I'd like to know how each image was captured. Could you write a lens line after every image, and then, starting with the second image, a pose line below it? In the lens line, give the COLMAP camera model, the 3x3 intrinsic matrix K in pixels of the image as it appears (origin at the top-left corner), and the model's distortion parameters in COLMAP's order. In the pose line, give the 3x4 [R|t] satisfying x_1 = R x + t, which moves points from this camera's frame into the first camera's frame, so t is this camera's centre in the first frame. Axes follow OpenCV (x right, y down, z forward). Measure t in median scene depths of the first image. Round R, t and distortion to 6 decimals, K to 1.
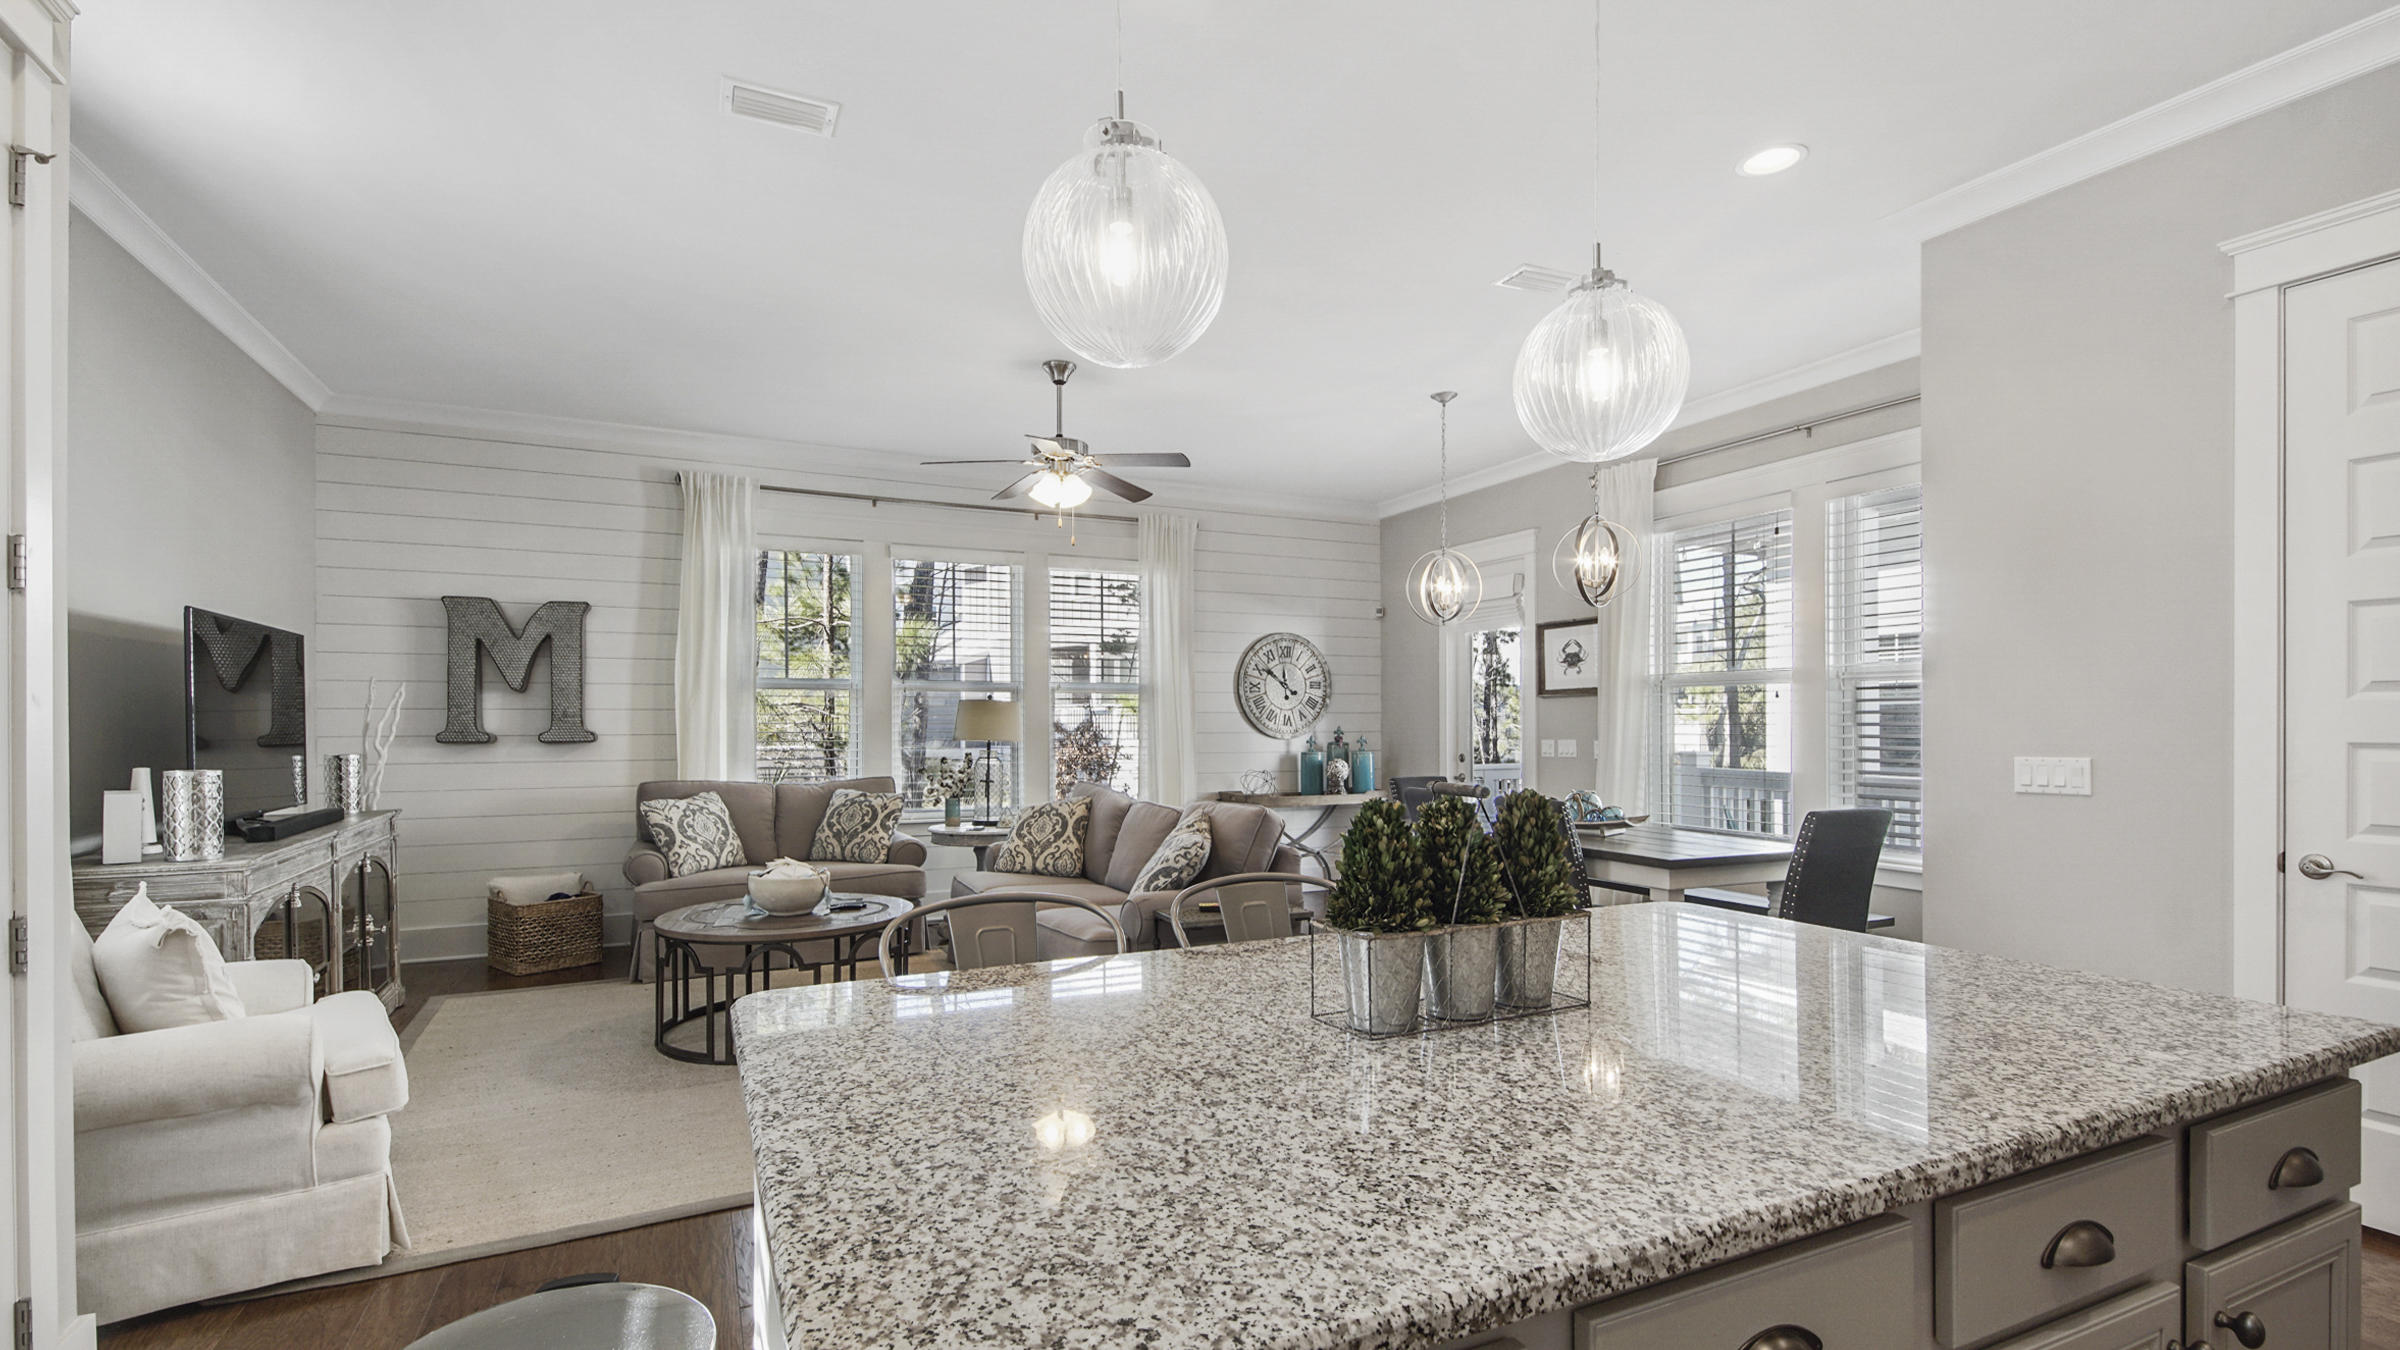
lens RADIAL K [[1083.9, 0, 1212.1], [0, 1083.9, 685.3], [0, 0, 1]] dist [0.017733, -0.007019]
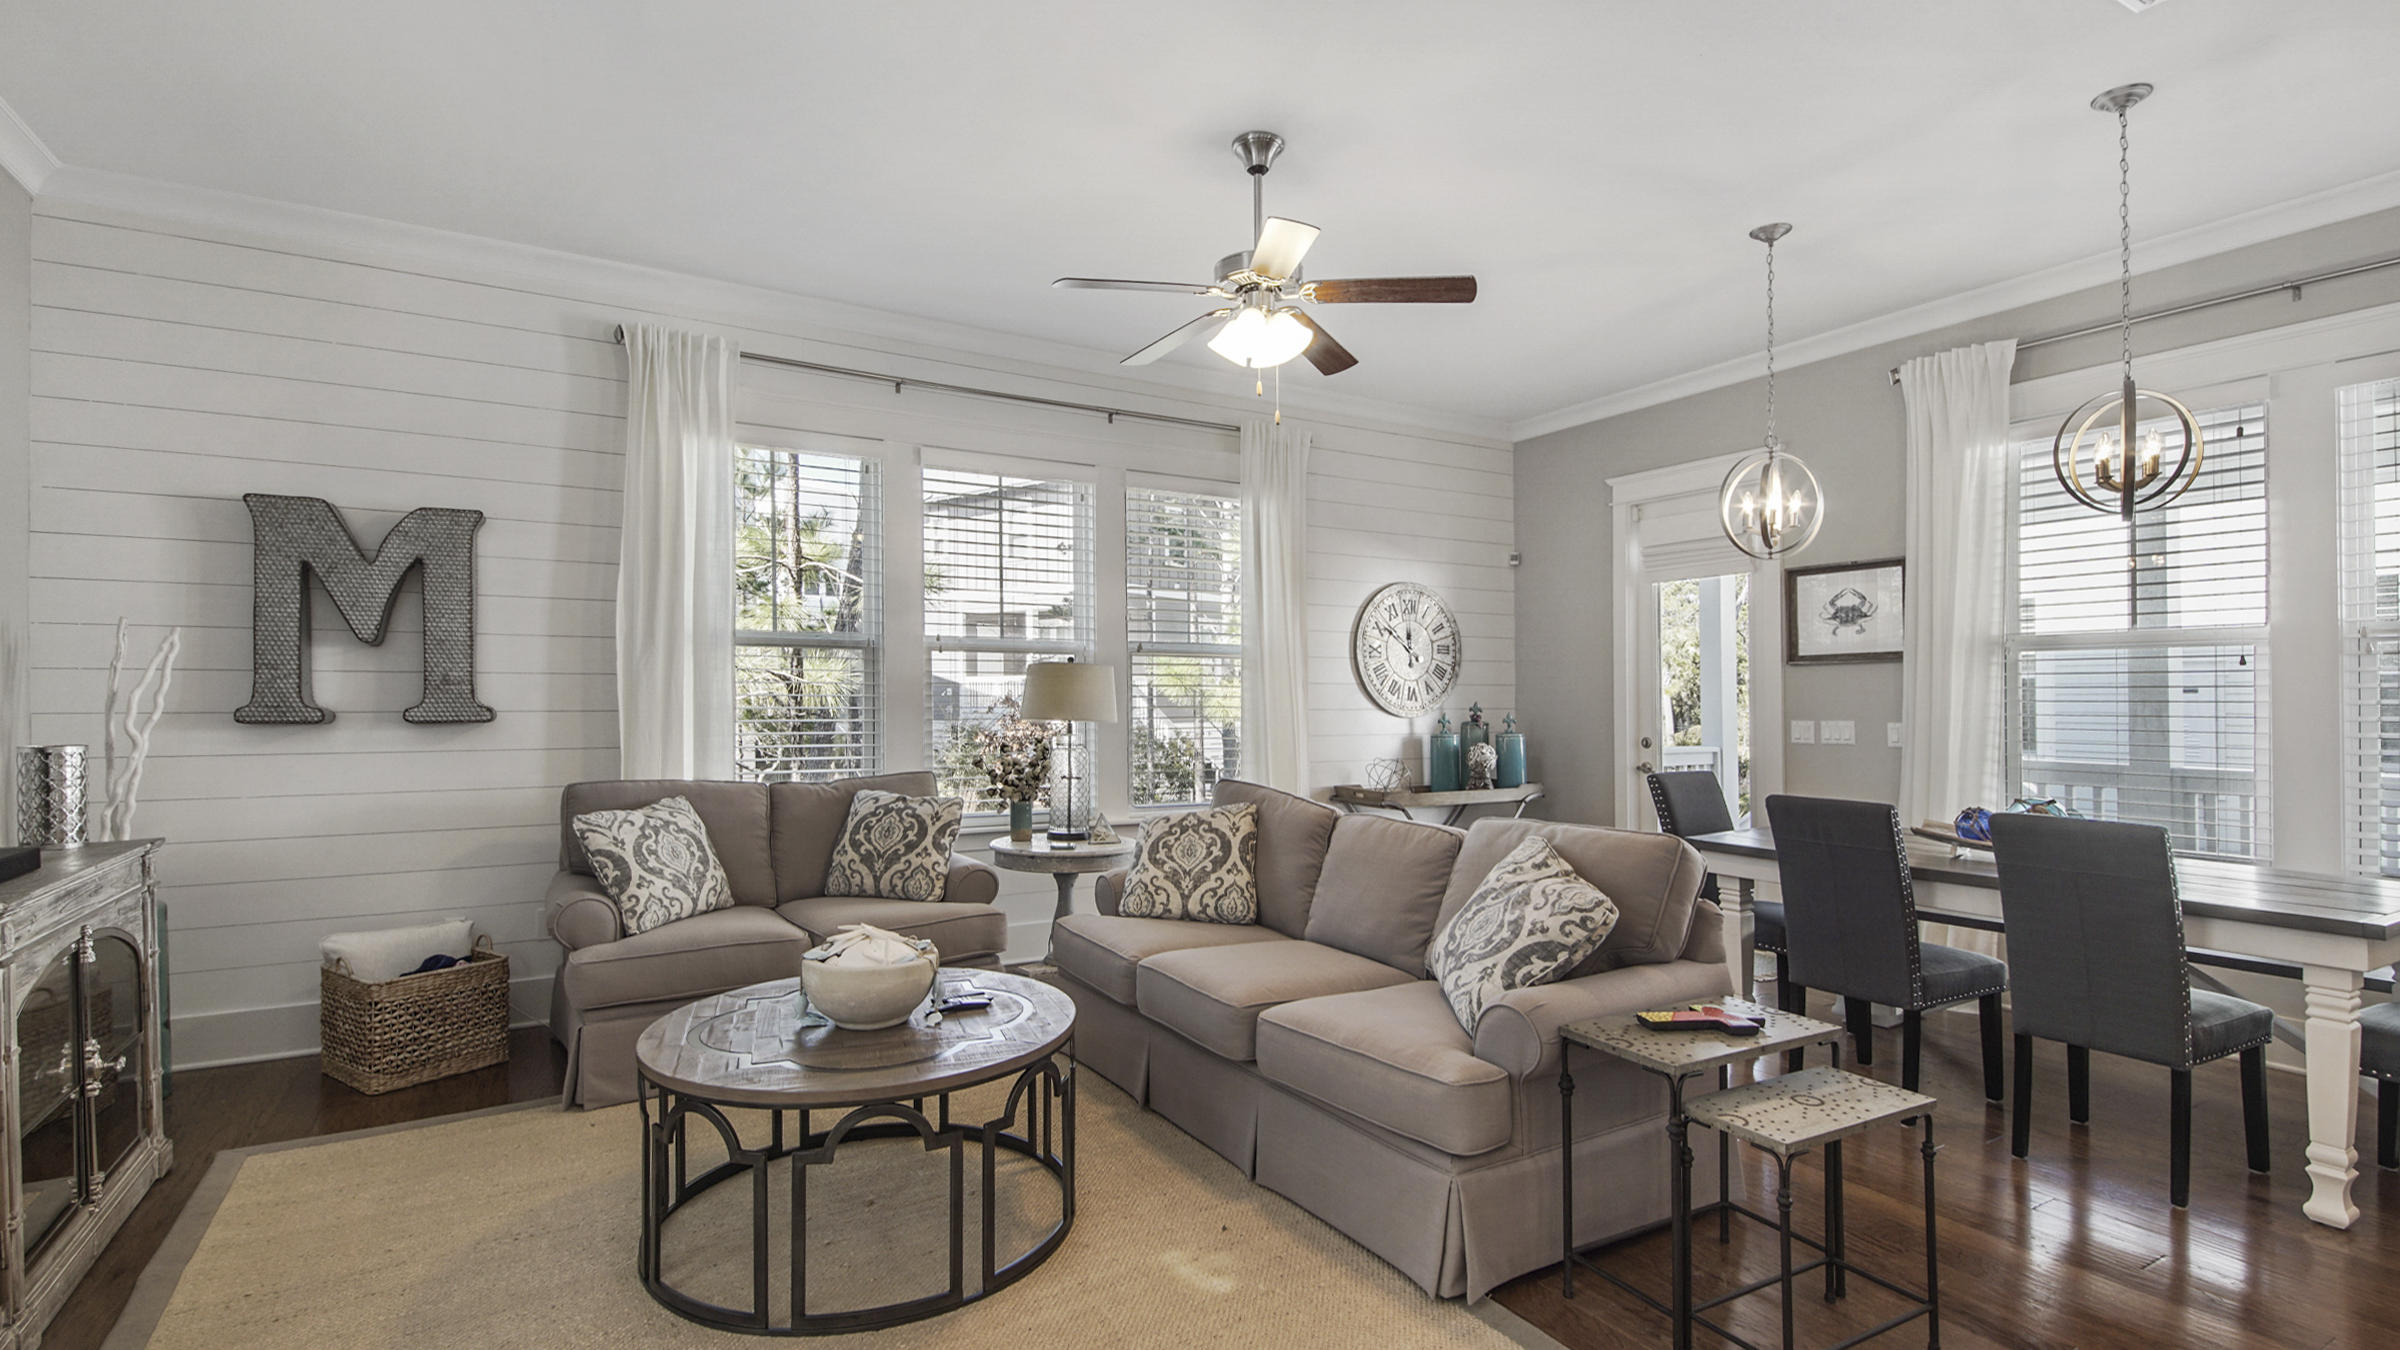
lens RADIAL K [[1083.9, 0, 1194.5], [0, 1083.9, 669.9], [0, 0, 1]] dist [0.017733, -0.007019]
pose [[0.996201, 0.005839, 0.086889, -0.201712], [-0.006712, 0.999930, 0.009753, 0.011034], [-0.086826, -0.010299, 0.996170, 0.305823]]
